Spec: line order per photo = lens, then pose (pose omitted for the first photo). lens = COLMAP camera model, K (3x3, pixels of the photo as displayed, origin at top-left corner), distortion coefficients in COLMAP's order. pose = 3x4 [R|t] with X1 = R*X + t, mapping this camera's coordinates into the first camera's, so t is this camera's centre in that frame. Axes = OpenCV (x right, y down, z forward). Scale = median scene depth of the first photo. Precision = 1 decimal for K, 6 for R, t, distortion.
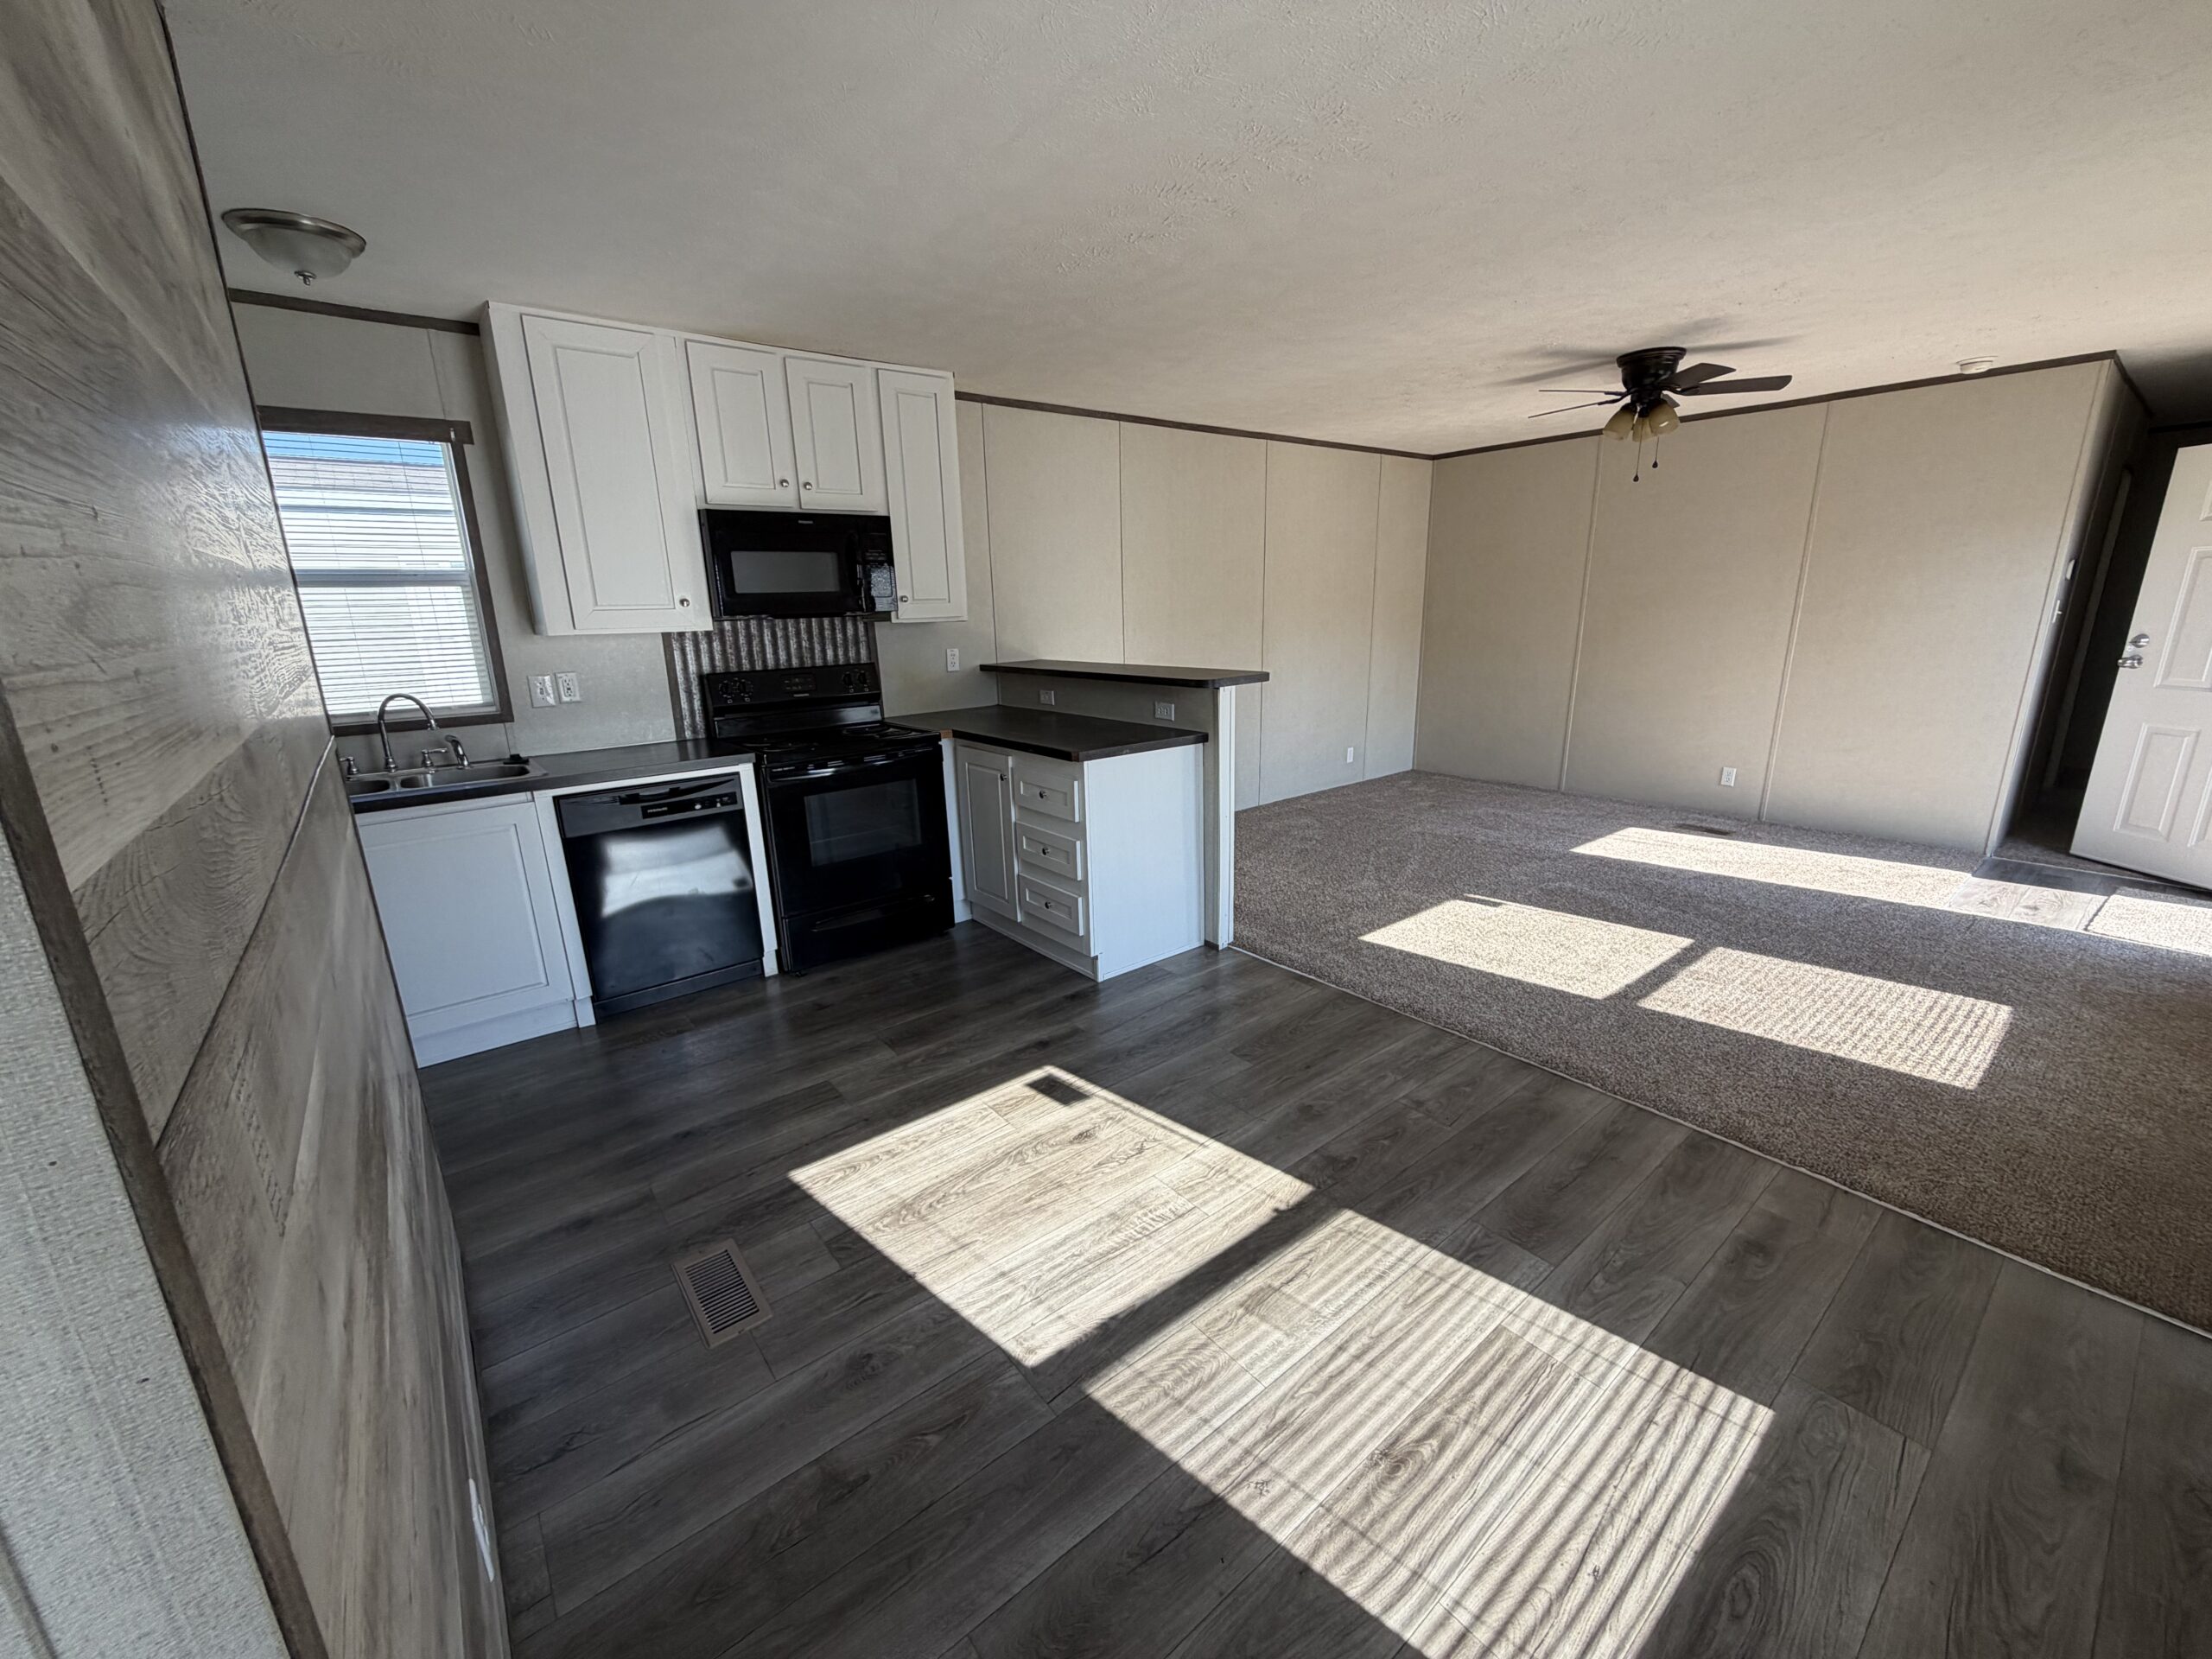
lens RADIAL K [[882.2, 0, 1104.6], [0, 882.2, 825.4], [0, 0, 1]] dist [0.000652, -0.000118]
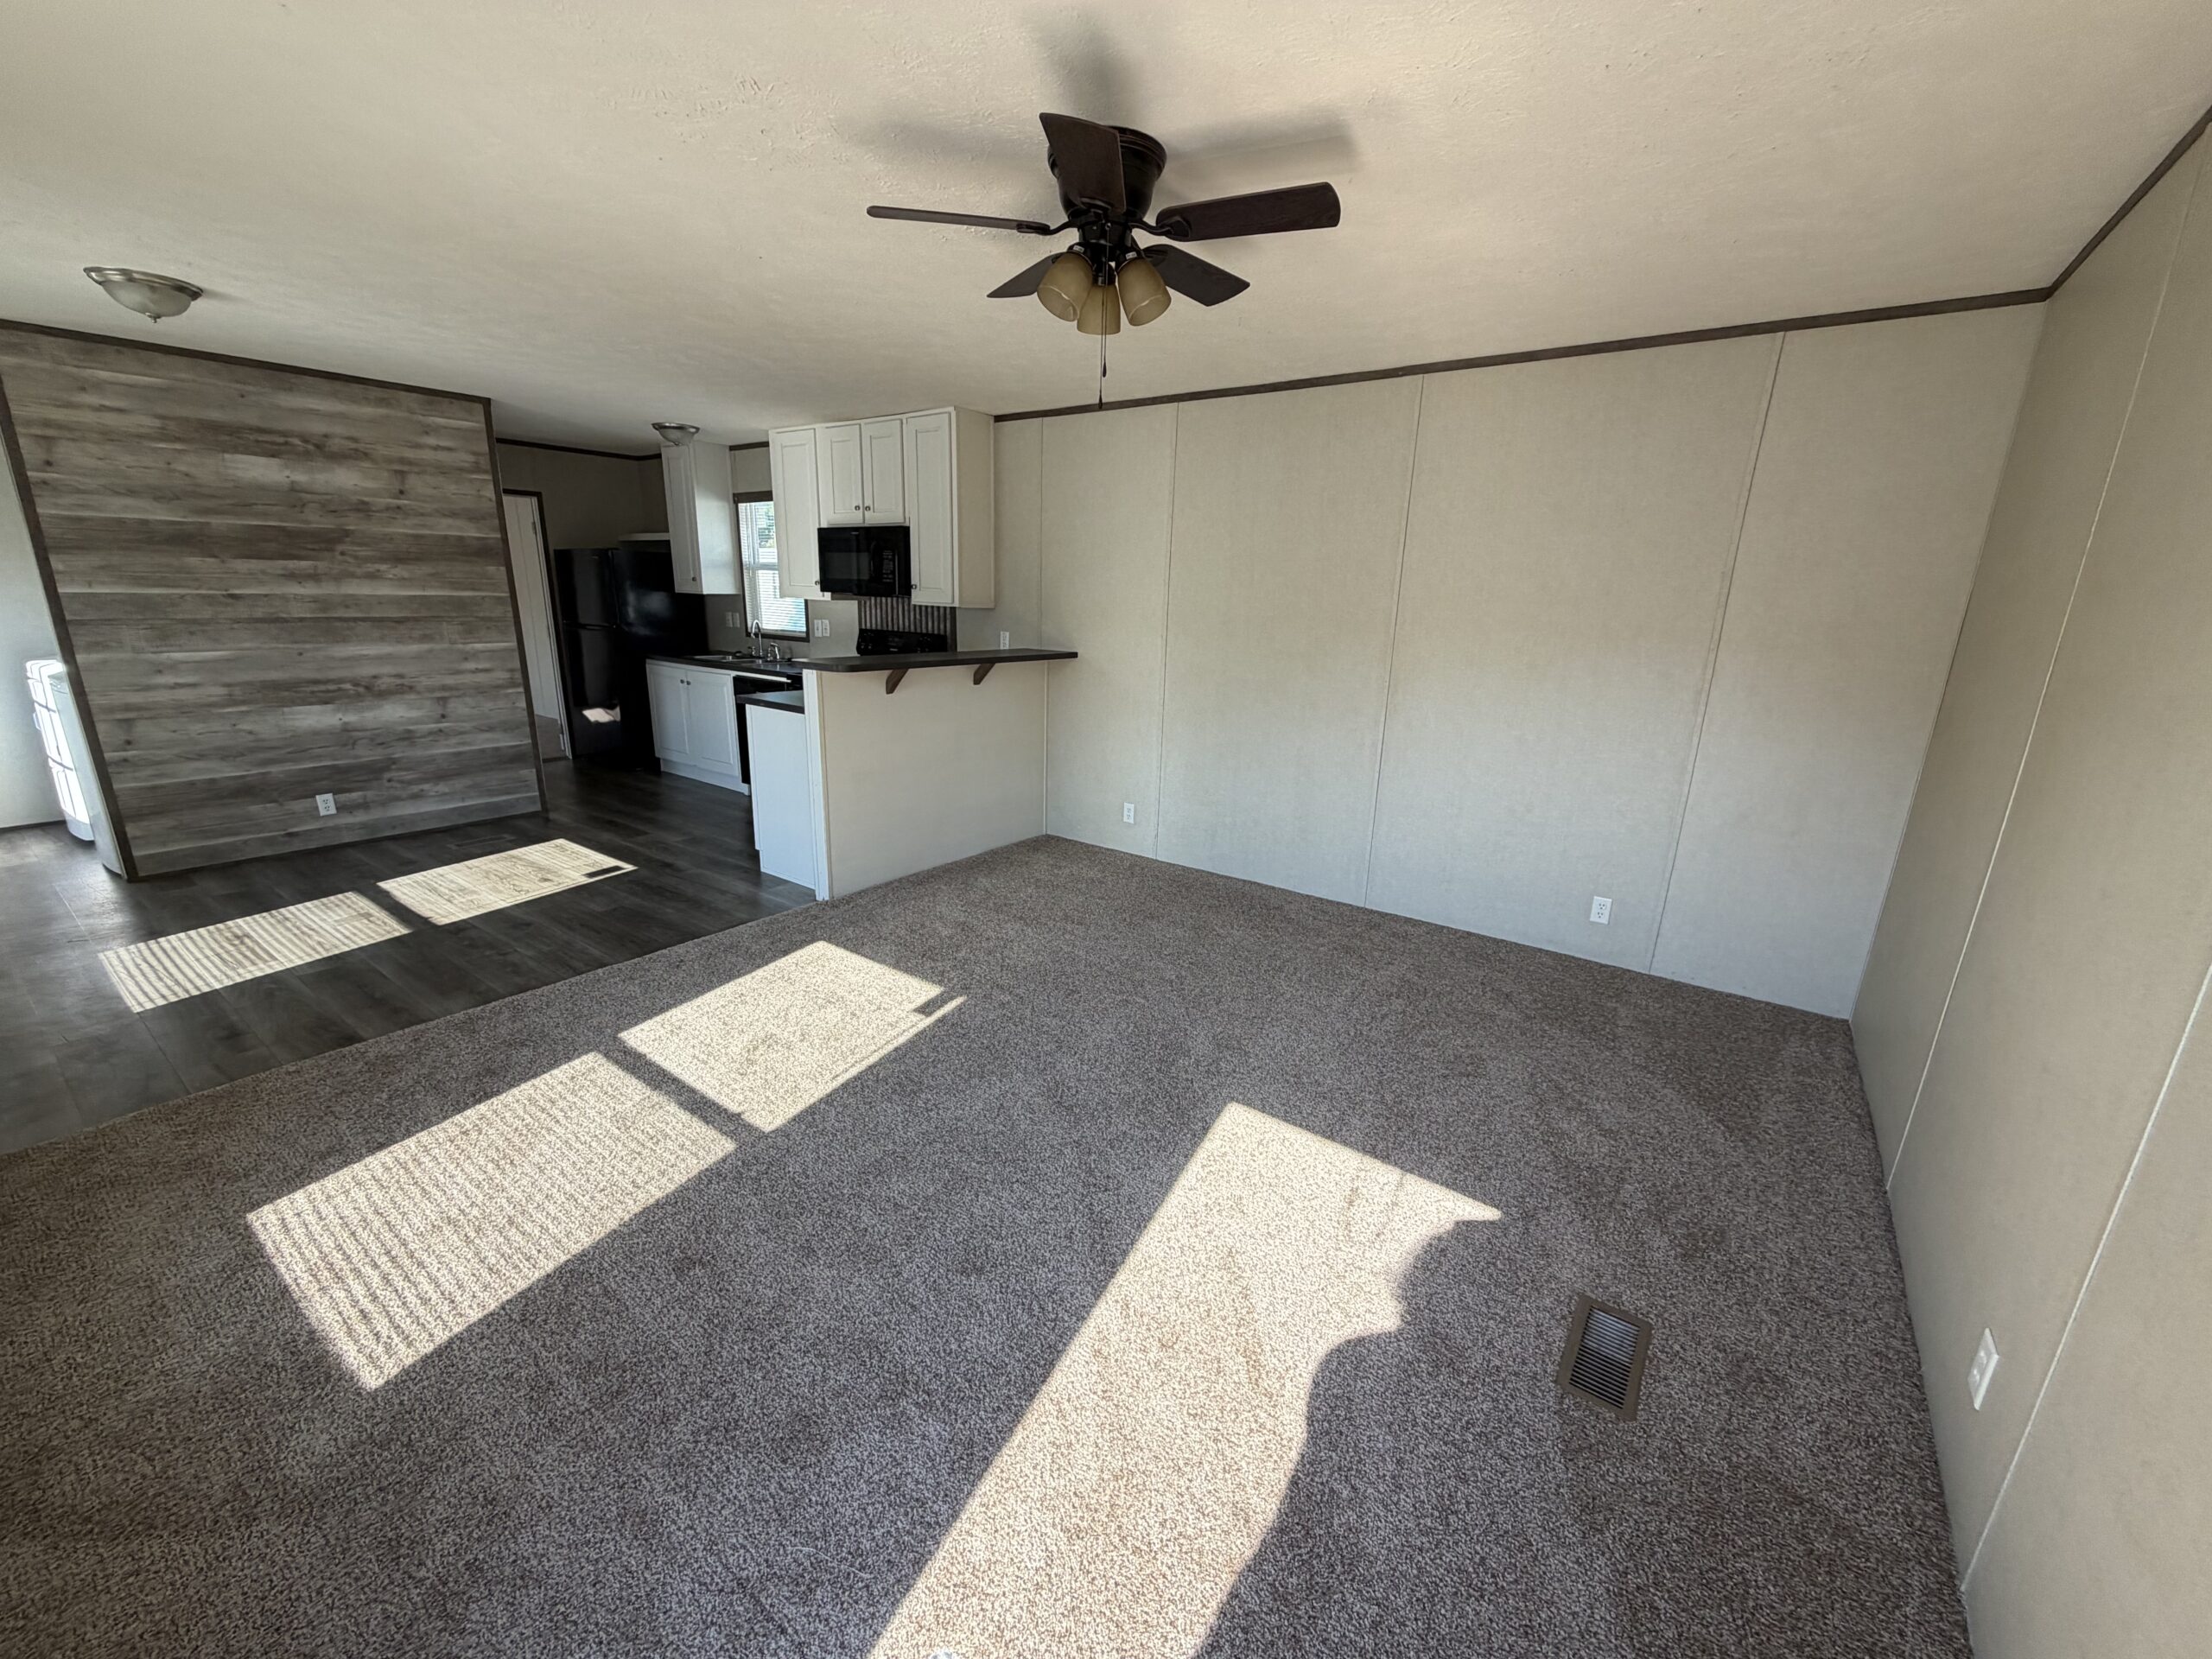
lens RADIAL K [[877.5, 0, 1098.9], [0, 877.5, 829.7], [0, 0, 1]] dist [0.000606, -0.000218]
pose [[0.263160, 0.285175, -0.921641, 1.994261], [-0.271522, 0.938591, 0.212890, -0.455575], [0.925755, 0.194222, 0.324430, 1.515781]]
